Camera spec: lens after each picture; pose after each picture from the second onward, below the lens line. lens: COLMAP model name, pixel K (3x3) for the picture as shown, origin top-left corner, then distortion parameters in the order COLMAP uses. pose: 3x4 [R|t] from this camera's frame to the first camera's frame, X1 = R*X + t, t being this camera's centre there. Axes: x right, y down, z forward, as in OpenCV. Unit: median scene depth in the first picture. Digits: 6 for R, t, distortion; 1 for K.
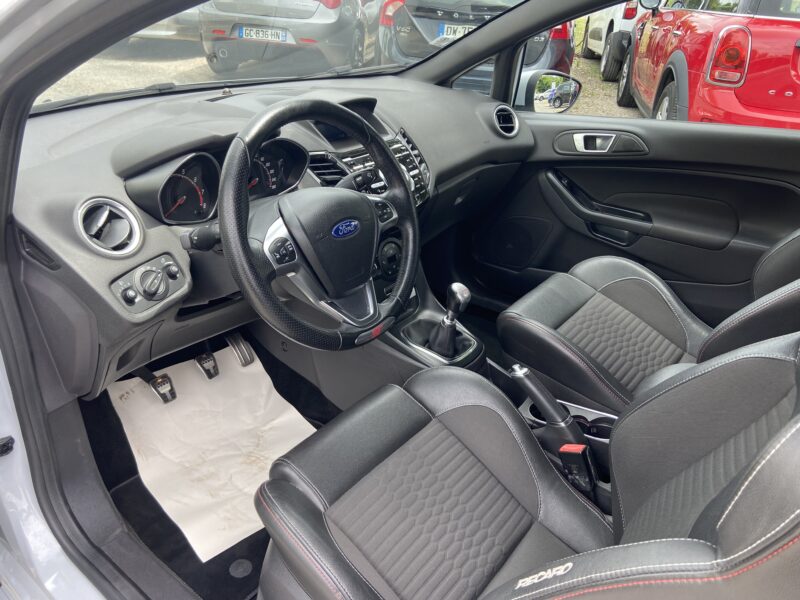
lens RADIAL K [[597.2, 0, 401.7], [0, 597.2, 306.1], [0, 0, 1]] dist [0.105616, -0.127611]
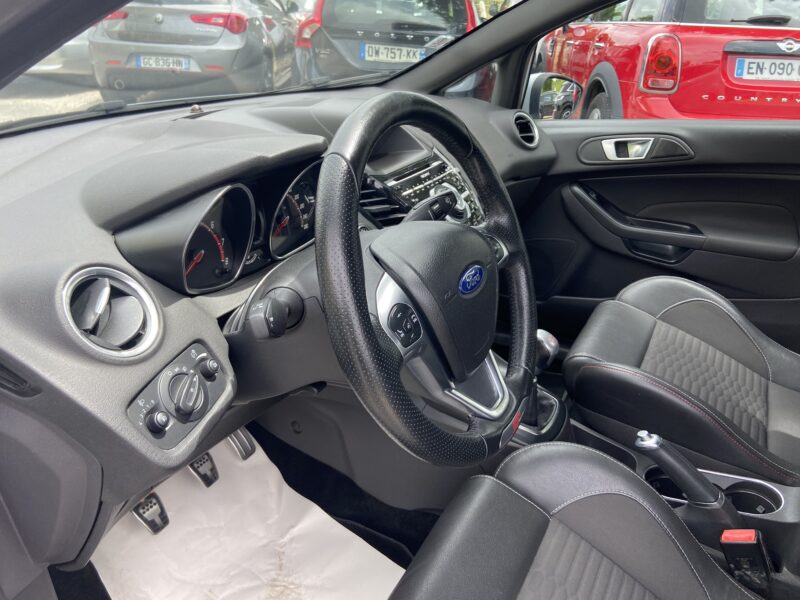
lens RADIAL K [[602.9, 0, 402.8], [0, 602.9, 305.0], [0, 0, 1]] dist [0.106823, -0.140518]
pose [[0.986012, -0.090635, 0.139877, -0.161826], [0.096617, 0.994649, -0.036573, -0.050415], [-0.135814, 0.049576, 0.989493, 0.202948]]
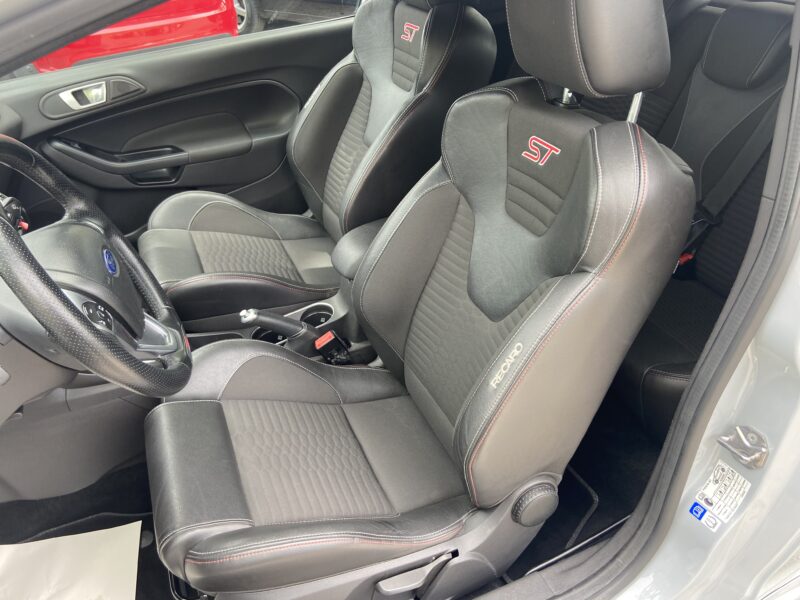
lens RADIAL K [[602.9, 0, 402.8], [0, 602.9, 305.0], [0, 0, 1]] dist [0.106823, -0.140518]
pose [[0.468068, -0.538434, 0.700714, -0.326427], [0.451370, 0.827371, 0.334249, -0.110446], [-0.759722, 0.159830, 0.630299, 0.089948]]
